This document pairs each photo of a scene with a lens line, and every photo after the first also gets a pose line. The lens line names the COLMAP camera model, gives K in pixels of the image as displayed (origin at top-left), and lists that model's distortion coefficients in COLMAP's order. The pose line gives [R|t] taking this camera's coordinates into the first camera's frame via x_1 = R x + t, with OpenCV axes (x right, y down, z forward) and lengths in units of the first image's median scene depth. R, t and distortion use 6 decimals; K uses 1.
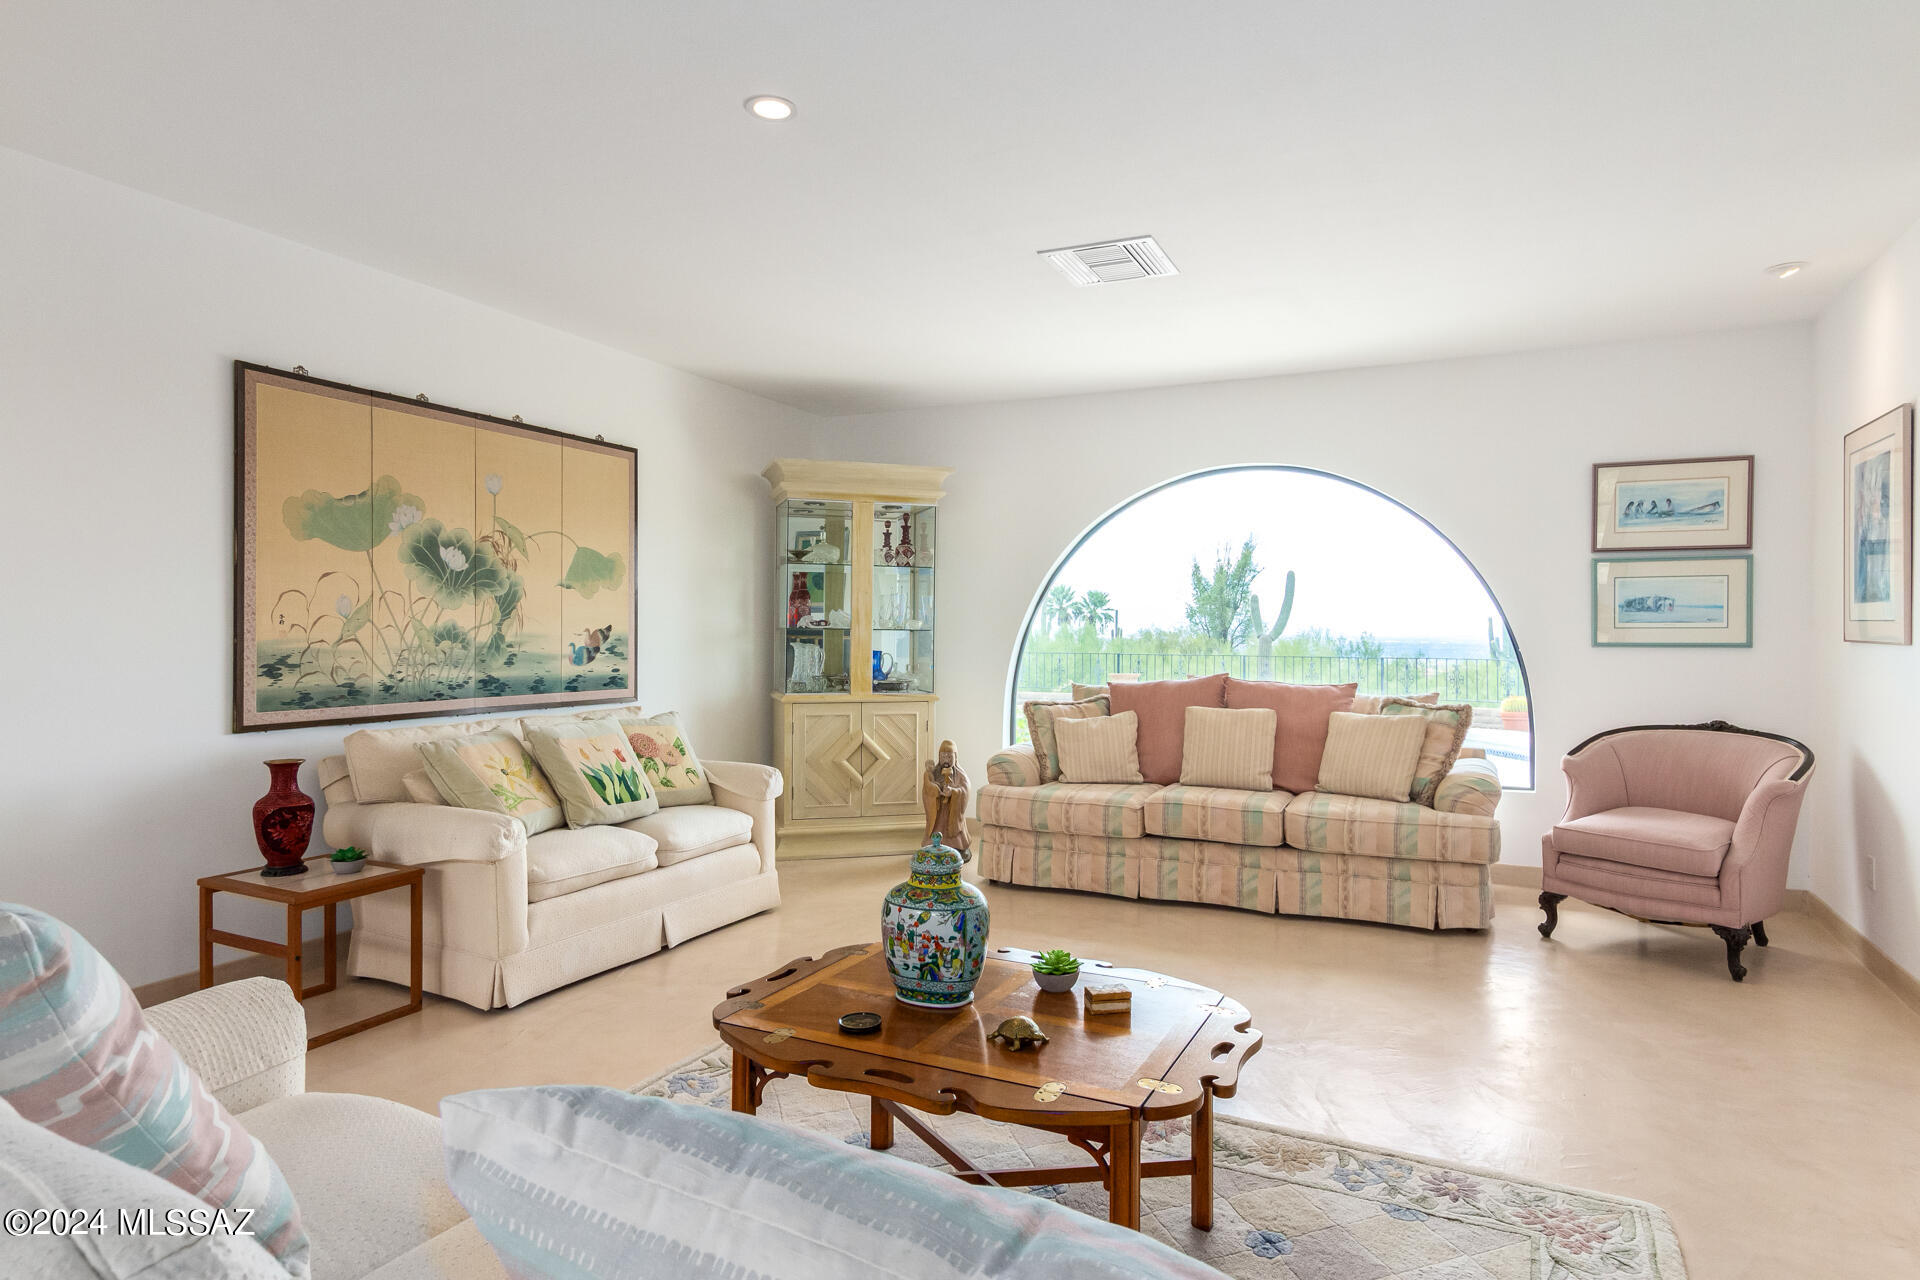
lens RADIAL K [[1066.8, 0, 961.6], [0, 1066.8, 631.0], [0, 0, 1]] dist [0.009455, 0.001220]
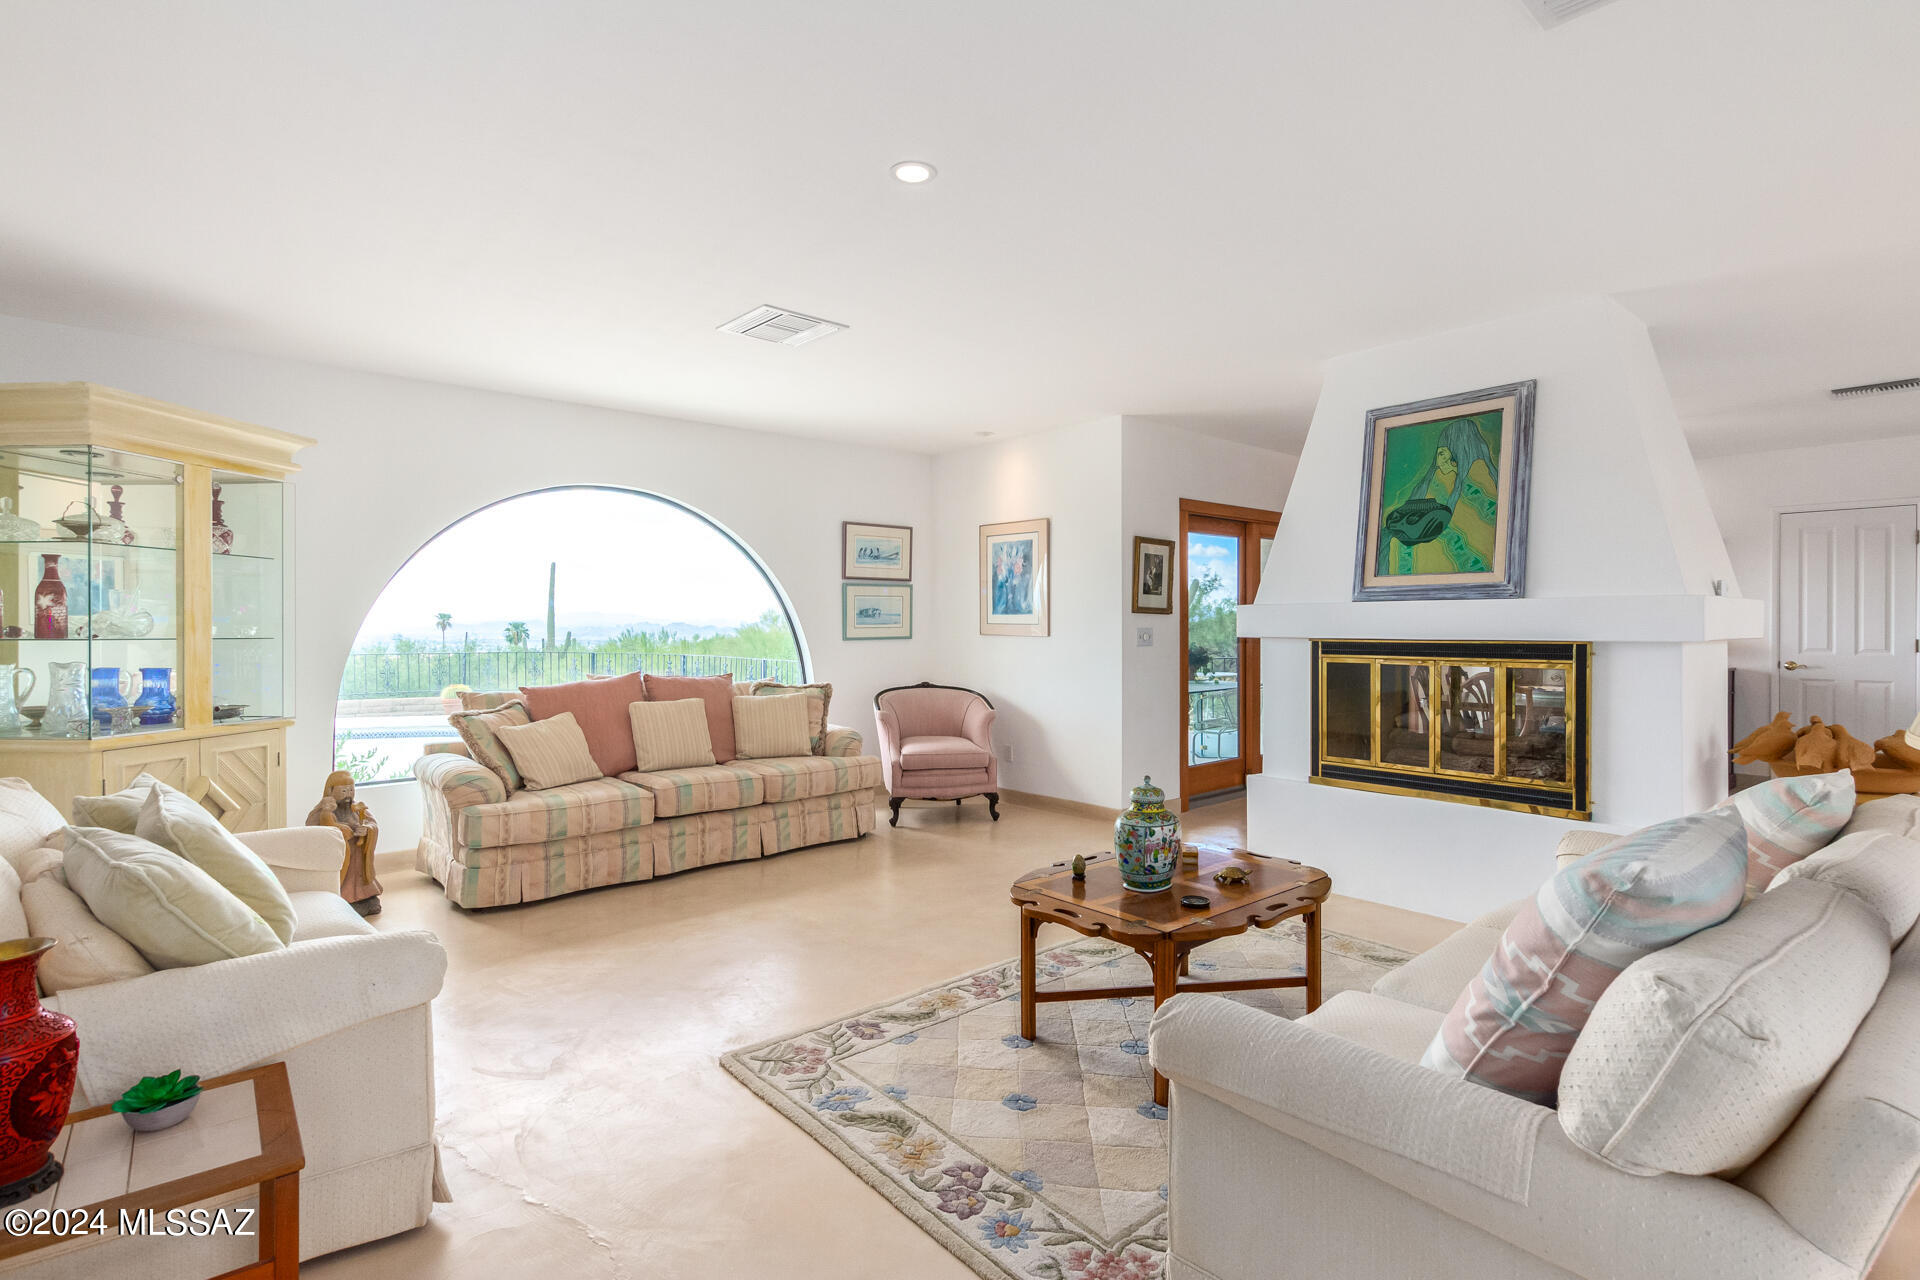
lens RADIAL K [[931.8, 0, 961.1], [0, 931.8, 633.3], [0, 0, 1]] dist [-0.000258, -0.000006]
pose [[0.395075, -0.014414, 0.918536, -0.589513], [0.008469, 0.999892, 0.012048, -0.010637], [-0.918610, 0.003019, 0.395154, 0.329845]]
